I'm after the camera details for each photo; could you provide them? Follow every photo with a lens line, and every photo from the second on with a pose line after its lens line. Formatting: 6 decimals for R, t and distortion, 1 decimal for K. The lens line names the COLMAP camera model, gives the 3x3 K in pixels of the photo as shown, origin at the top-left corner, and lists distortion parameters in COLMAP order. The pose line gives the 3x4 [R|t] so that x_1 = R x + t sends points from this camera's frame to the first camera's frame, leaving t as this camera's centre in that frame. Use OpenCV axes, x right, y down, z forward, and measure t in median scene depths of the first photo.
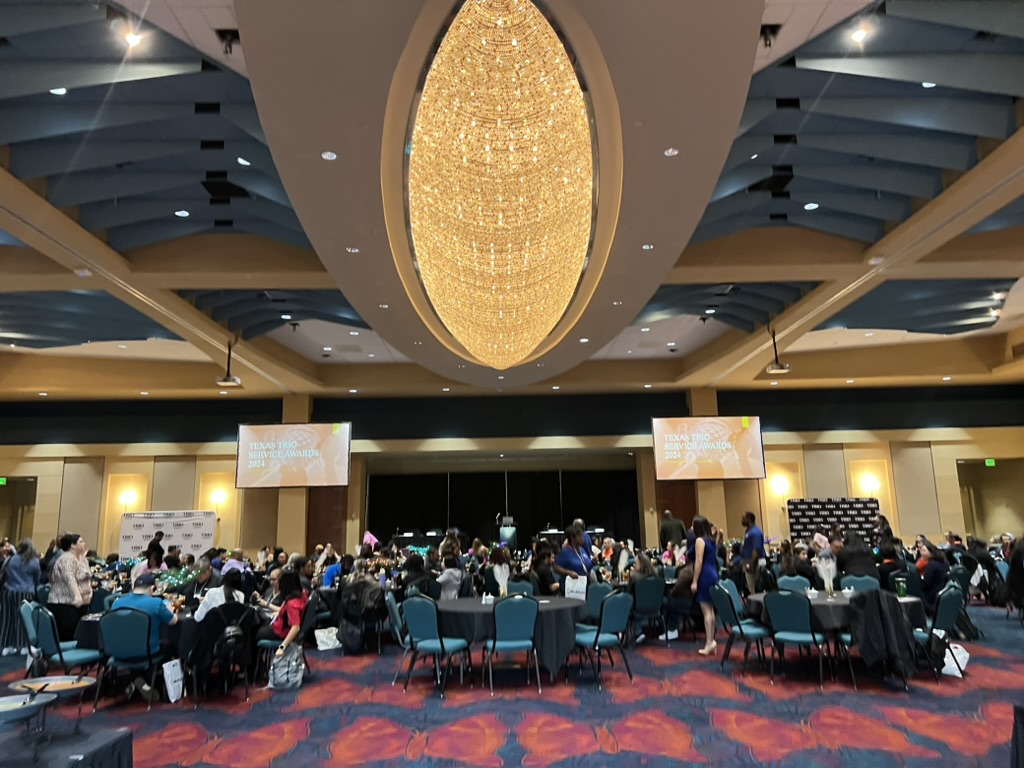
lens RADIAL K [[771.9, 0, 517.9], [0, 771.9, 367.9], [0, 0, 1]] dist [0.049273, -0.051412]
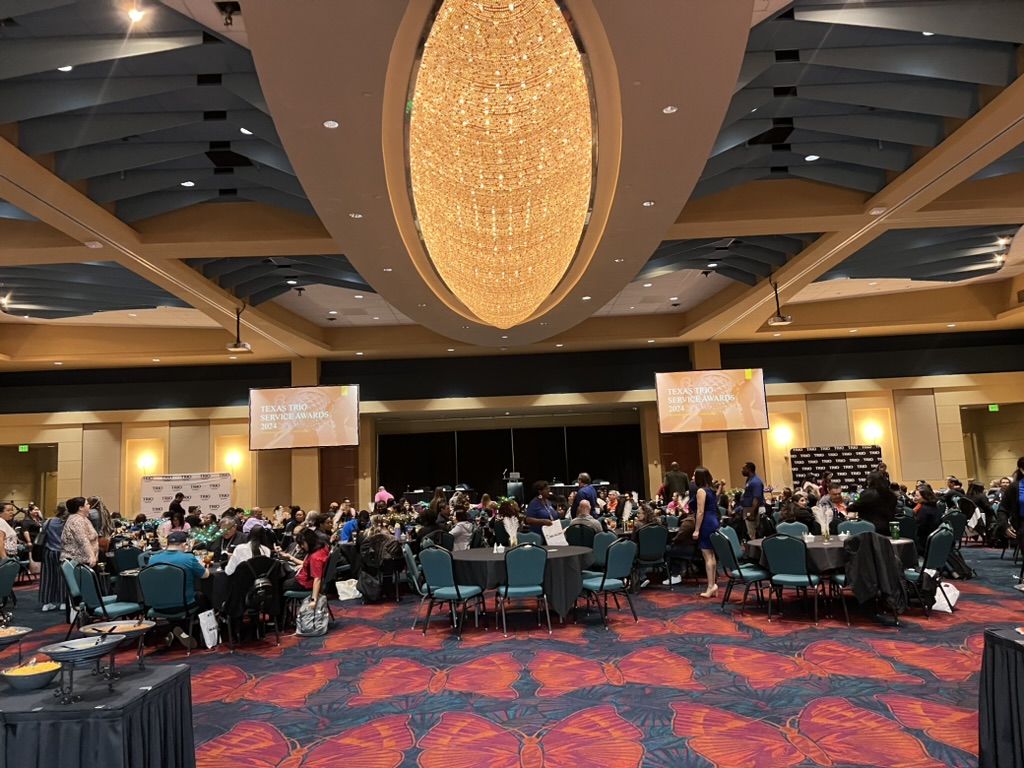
lens RADIAL K [[771.9, 0, 507.3], [0, 771.9, 380.2], [0, 0, 1]] dist [0.049273, -0.051412]
pose [[0.999522, -0.024294, -0.019136, -0.001158], [0.025597, 0.997142, 0.071083, -0.004177], [0.017354, -0.071539, 0.997287, -0.022895]]
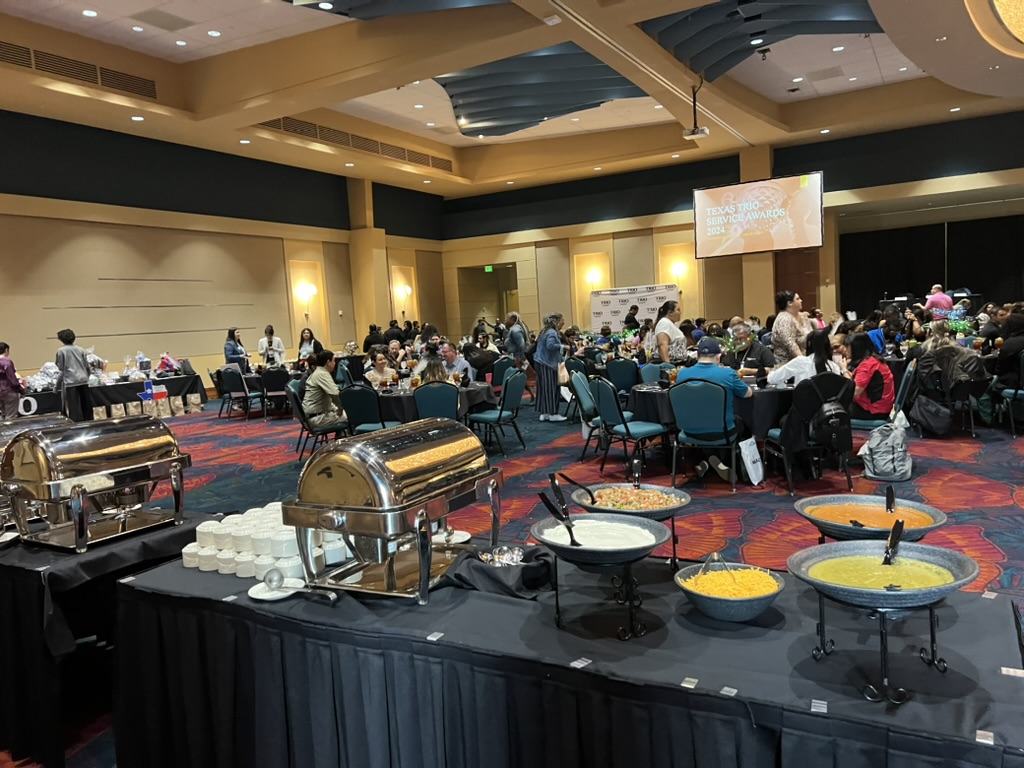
lens RADIAL K [[771.9, 0, 490.2], [0, 771.9, 398.0], [0, 0, 1]] dist [0.049273, -0.051412]
pose [[0.846949, 0.018587, -0.531350, -0.139165], [0.151826, 0.949319, 0.275212, 0.034046], [0.509536, -0.313763, 0.801203, 0.114912]]
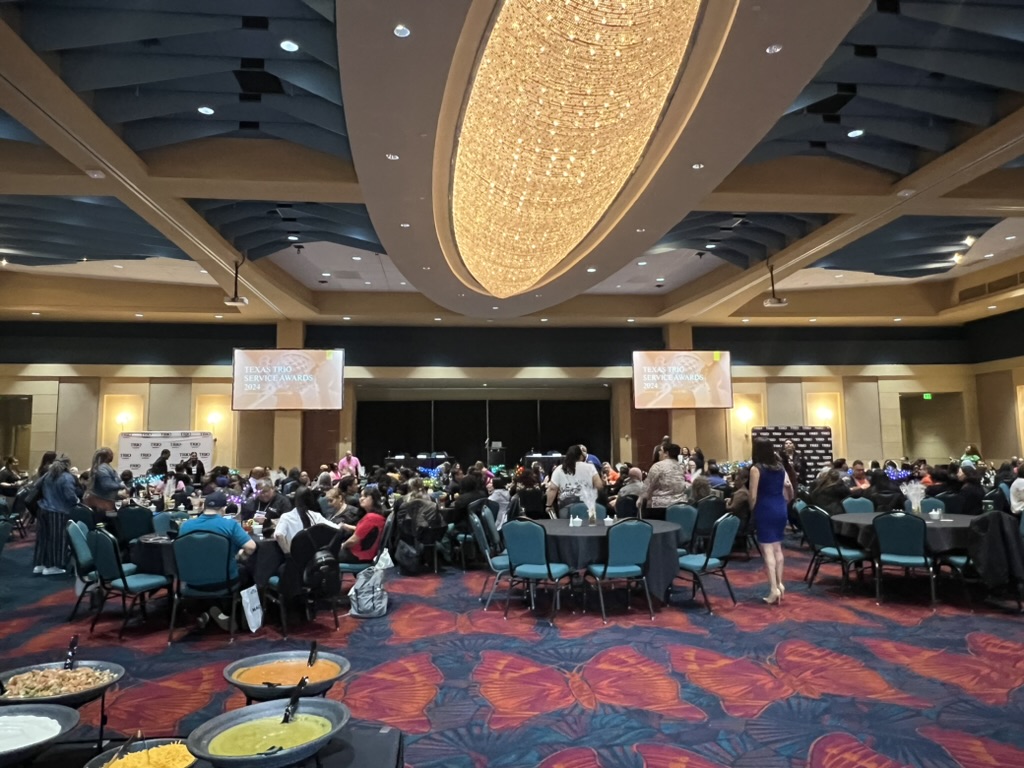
lens RADIAL K [[699.5, 0, 515.7], [0, 699.5, 376.0], [0, 0, 1]] dist [-0.003862, -0.002776]
pose [[0.997008, 0.017179, 0.075361, -0.120675], [-0.024193, 0.995356, 0.093172, 0.028893], [-0.073411, -0.094716, 0.992794, 0.117533]]
